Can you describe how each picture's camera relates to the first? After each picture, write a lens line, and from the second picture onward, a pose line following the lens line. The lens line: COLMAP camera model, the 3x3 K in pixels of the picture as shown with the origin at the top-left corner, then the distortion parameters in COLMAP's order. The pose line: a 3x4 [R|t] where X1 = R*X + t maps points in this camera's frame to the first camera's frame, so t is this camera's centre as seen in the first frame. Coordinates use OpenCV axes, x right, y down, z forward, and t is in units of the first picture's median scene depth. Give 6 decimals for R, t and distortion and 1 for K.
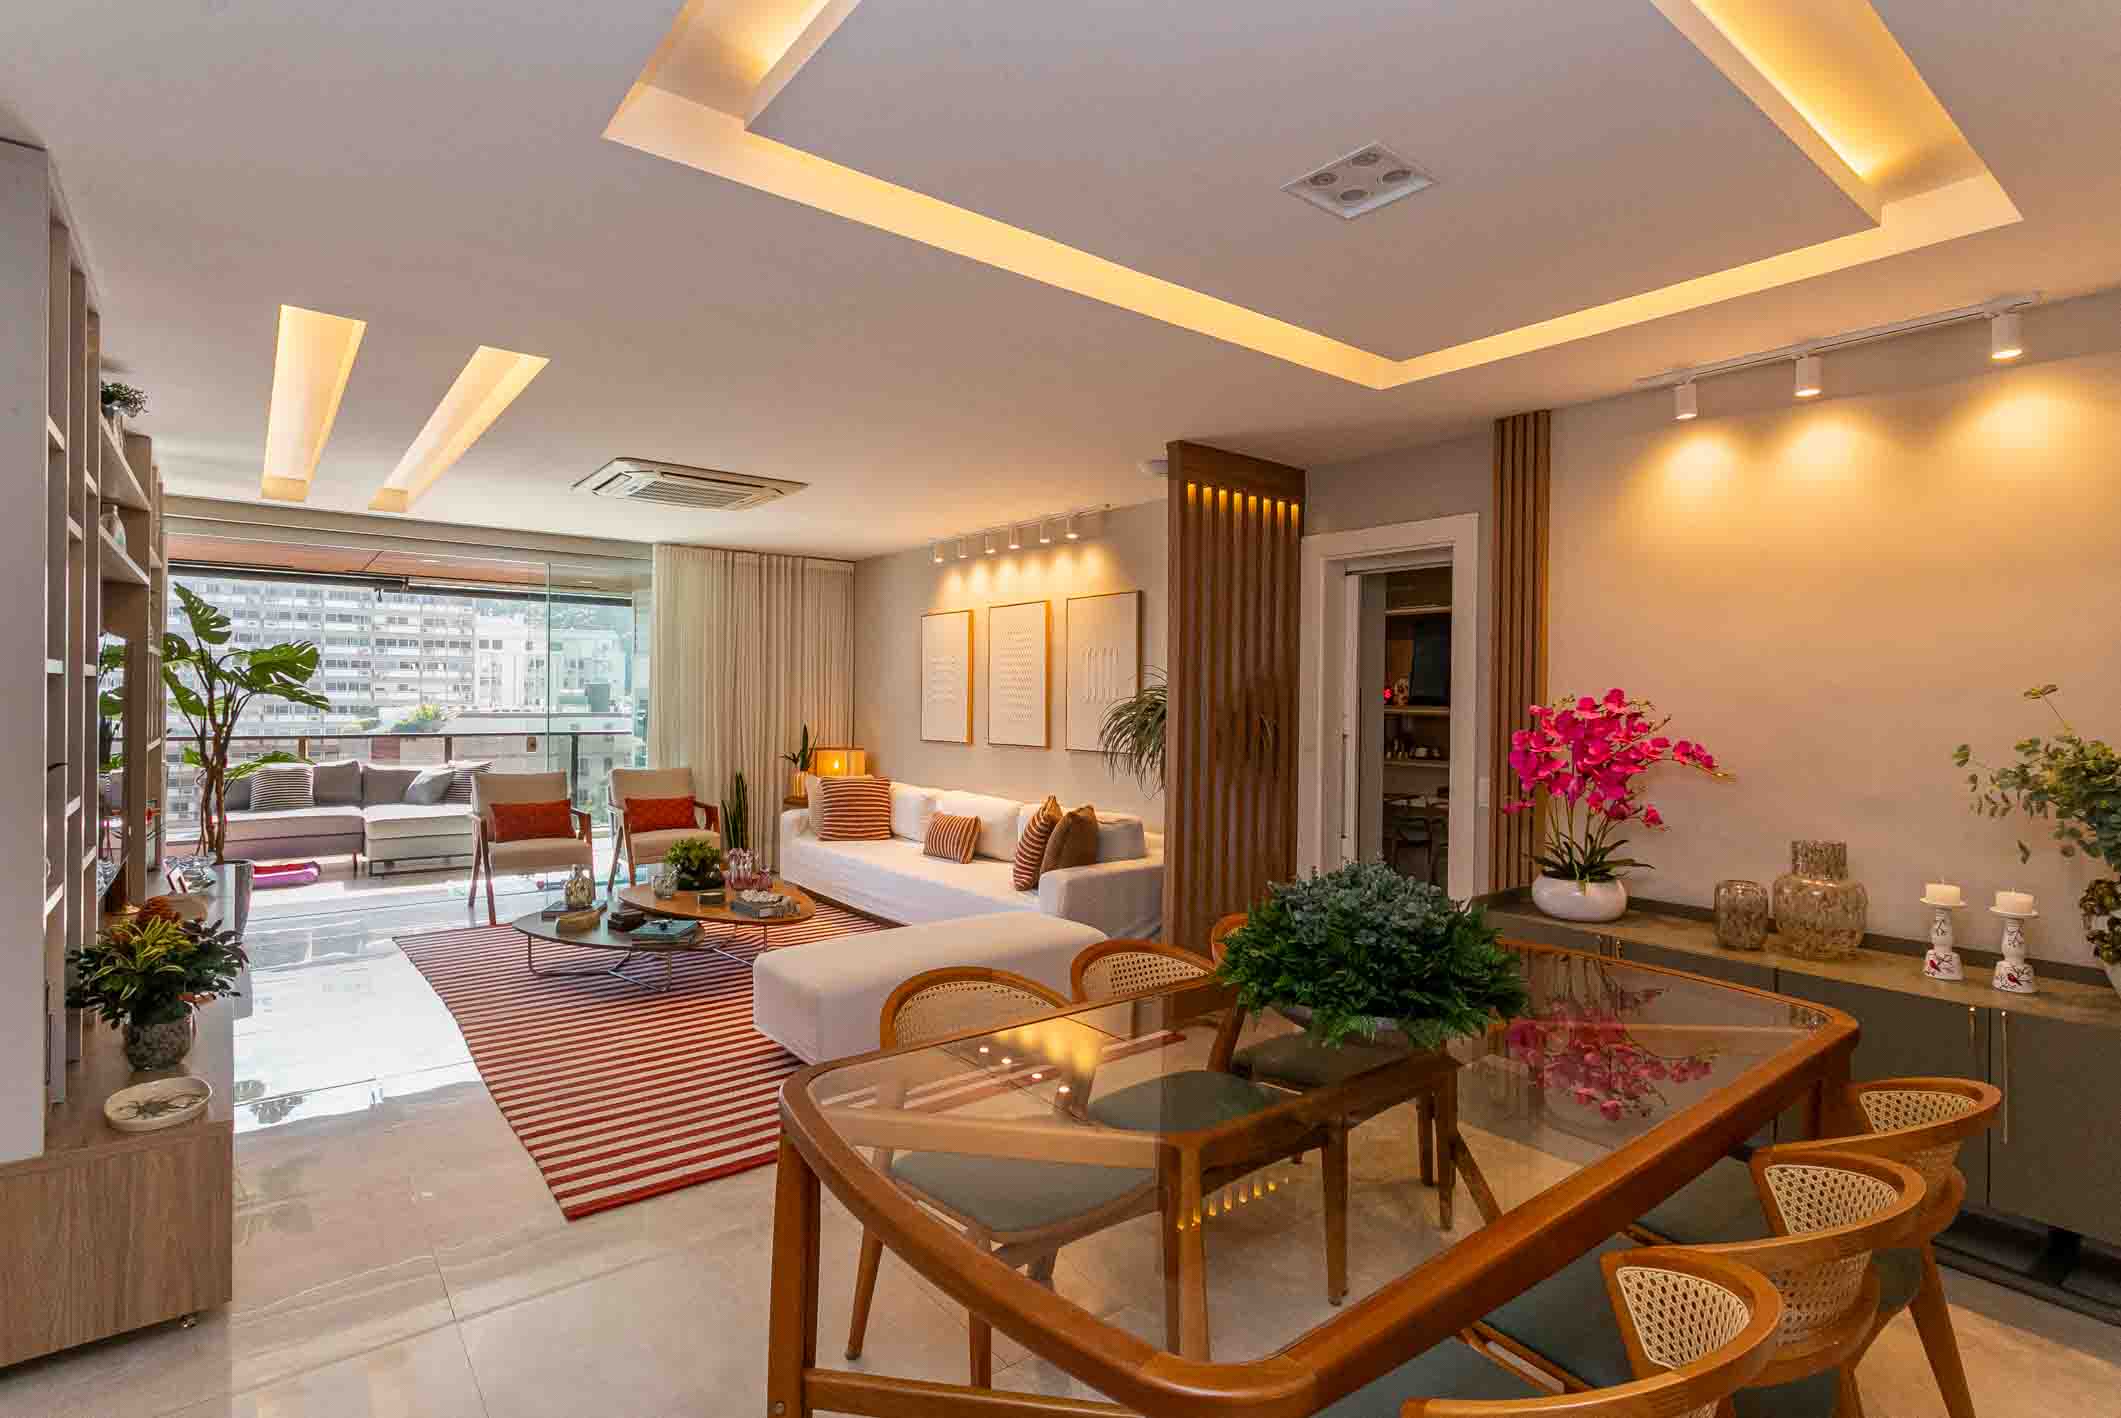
lens RADIAL K [[1032.5, 0, 1047.7], [0, 1032.5, 708.5], [0, 0, 1]] dist [-0.001522, 0.000352]
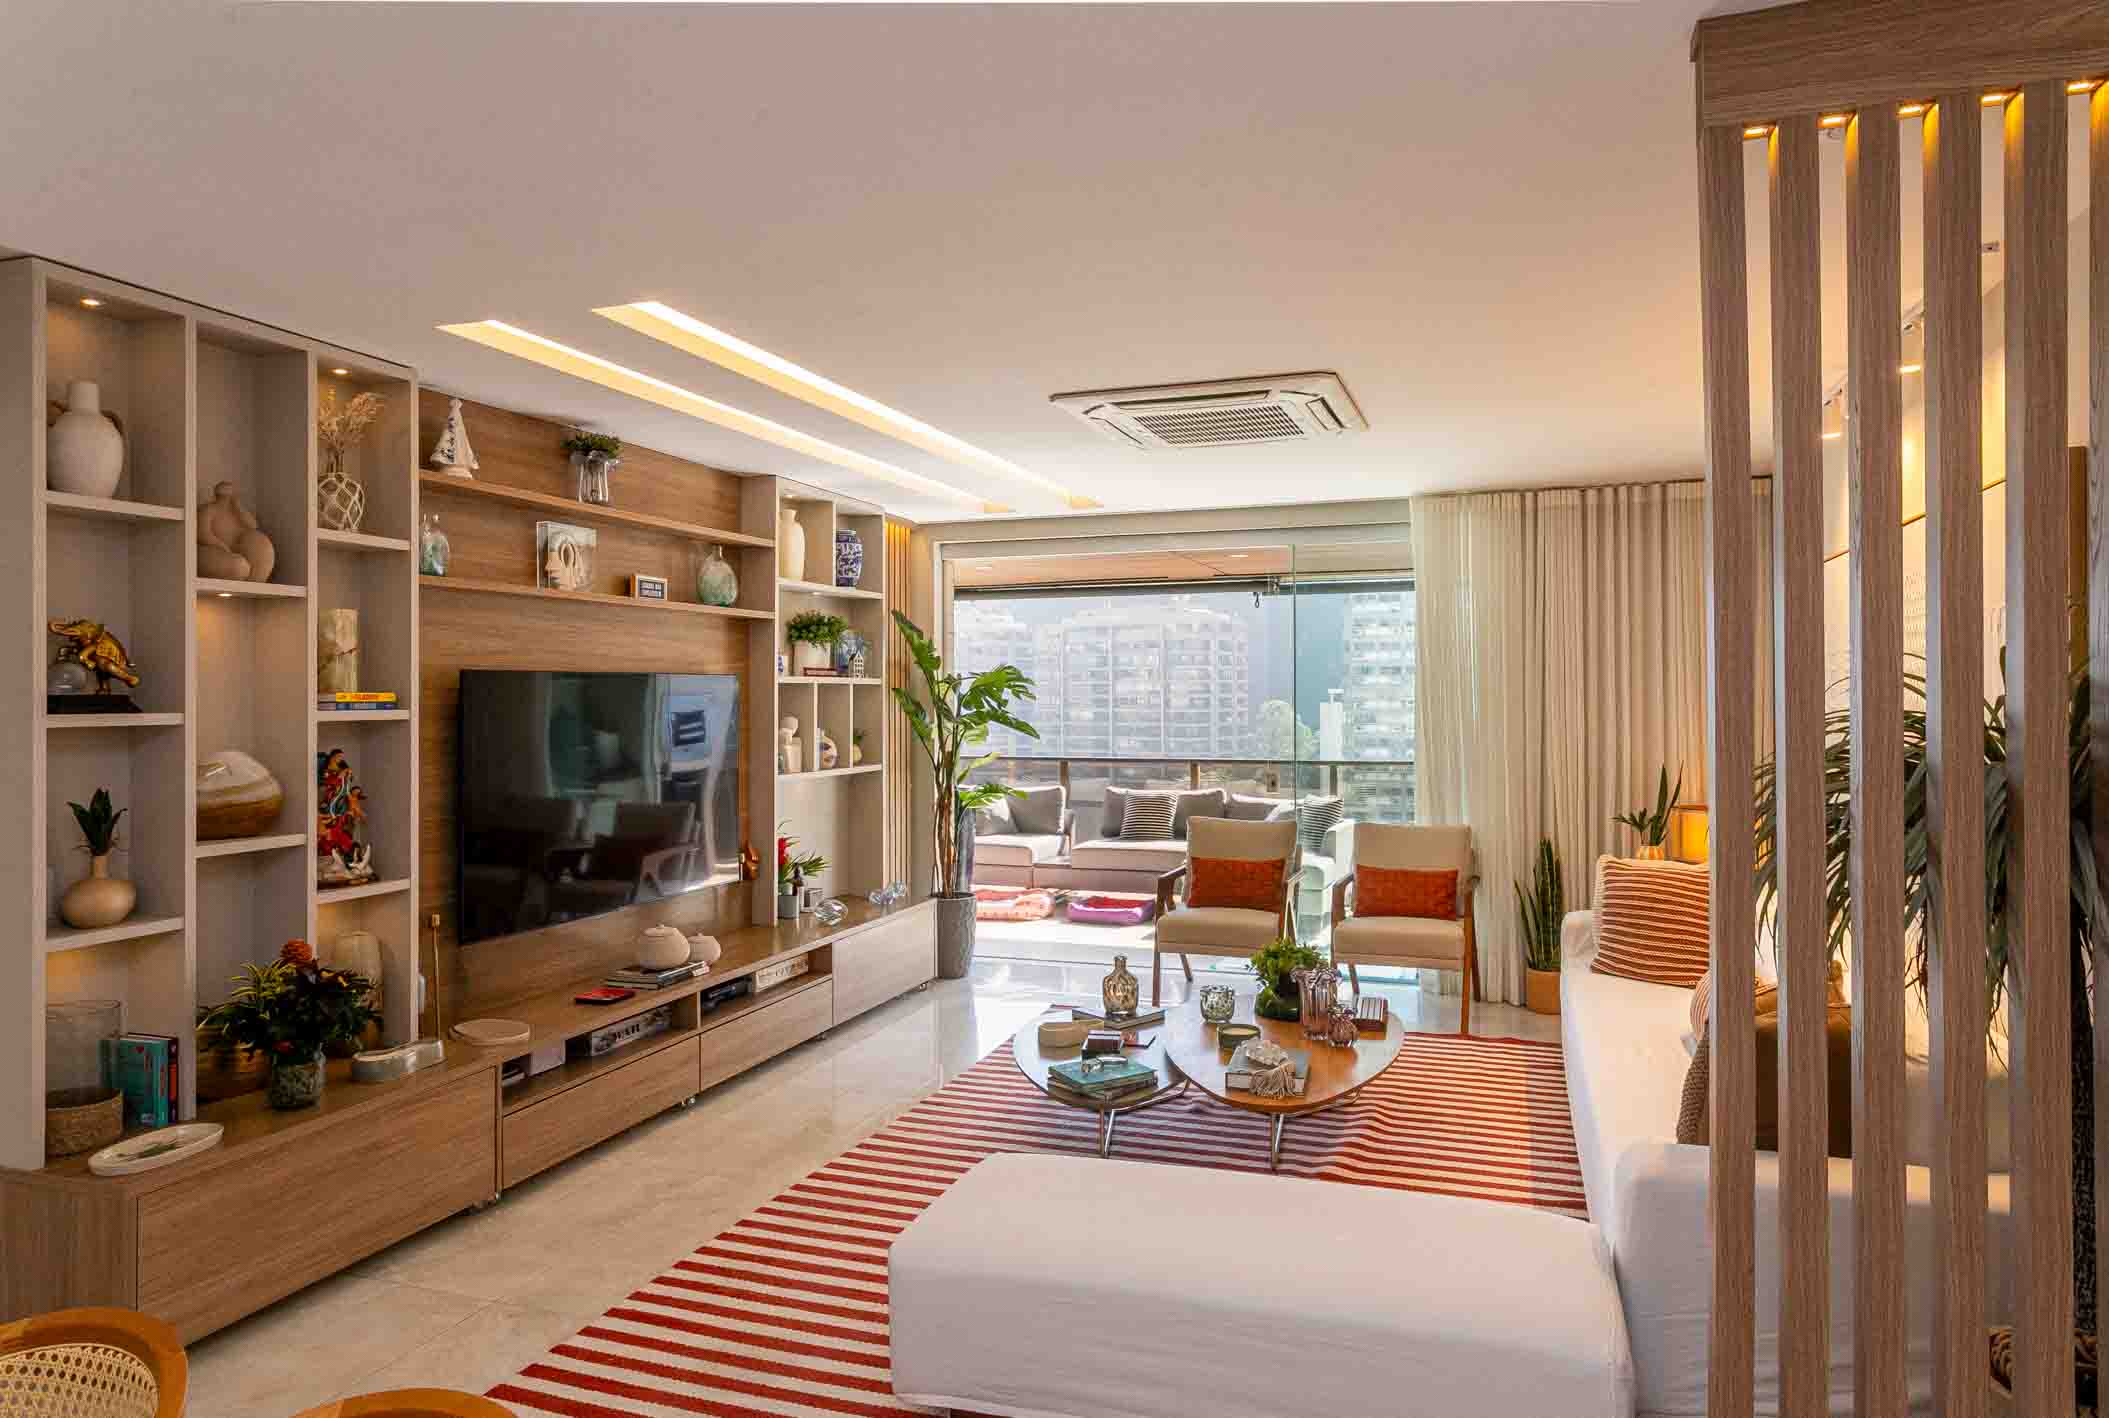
lens RADIAL K [[1298.3, 0, 1084.3], [0, 1298.3, 701.4], [0, 0, 1]] dist [0.016411, -0.001207]
pose [[0.535577, -0.009560, -0.844432, 0.292595], [-0.001508, 0.999923, -0.012277, -0.016470], [0.844485, 0.007849, 0.535522, 0.442952]]
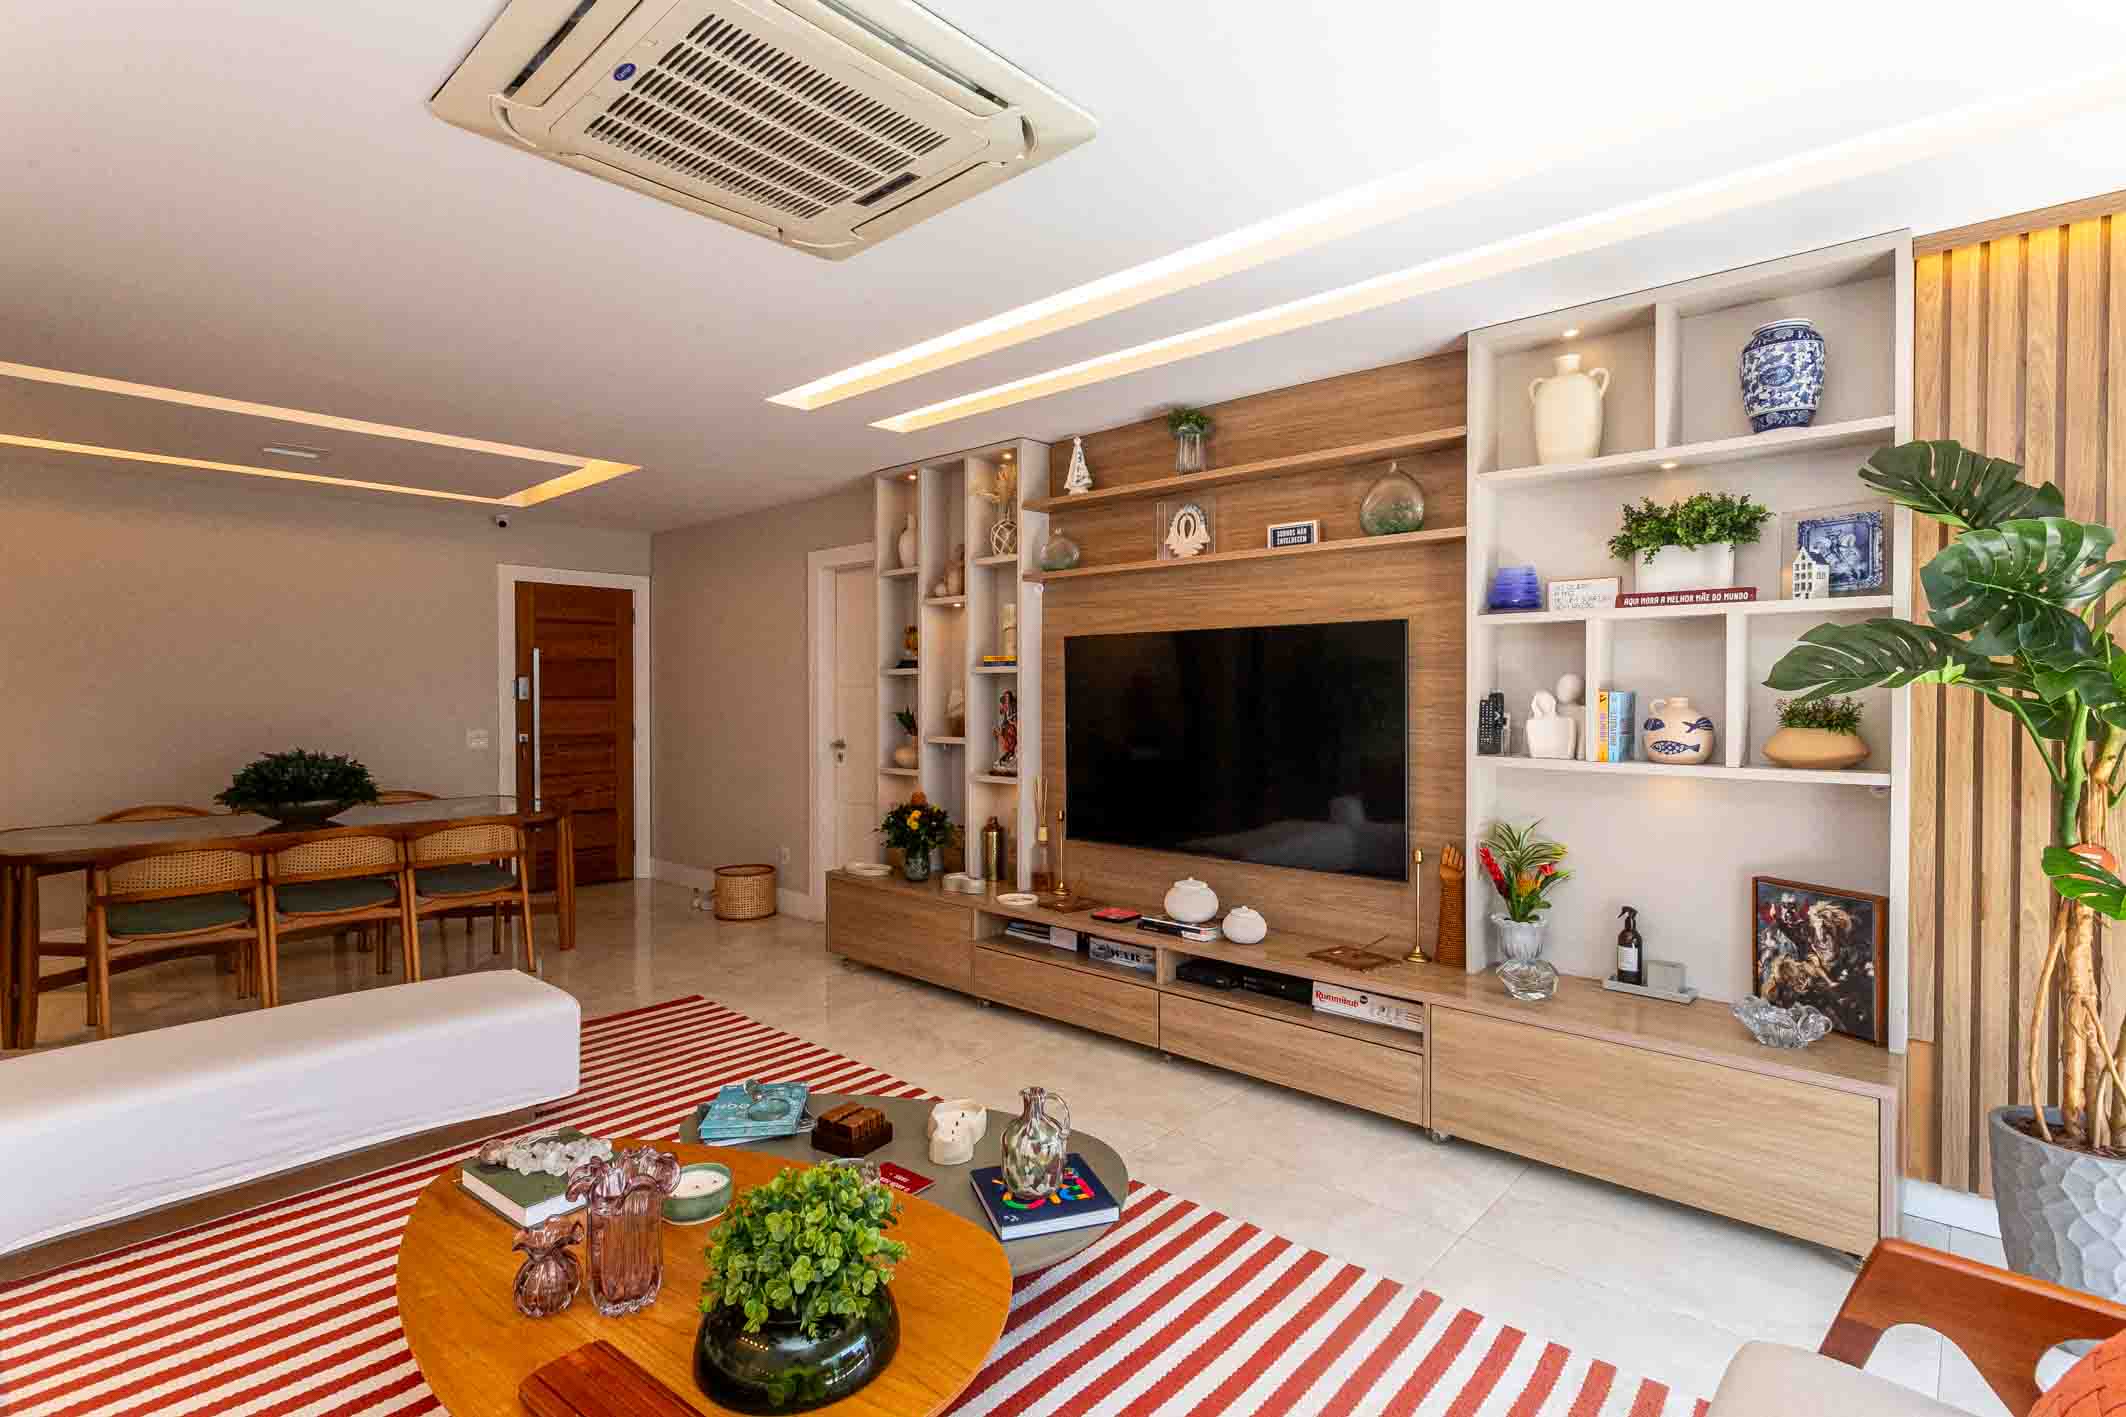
lens RADIAL K [[1025.3, 0, 1048.2], [0, 1025.3, 695.4], [0, 0, 1]] dist [0.001753, -0.000964]
pose [[-0.988156, -0.009829, -0.153137, -0.368546], [-0.011997, 0.999840, 0.013237, -0.007748], [0.152982, 0.014917, -0.988116, 1.304462]]
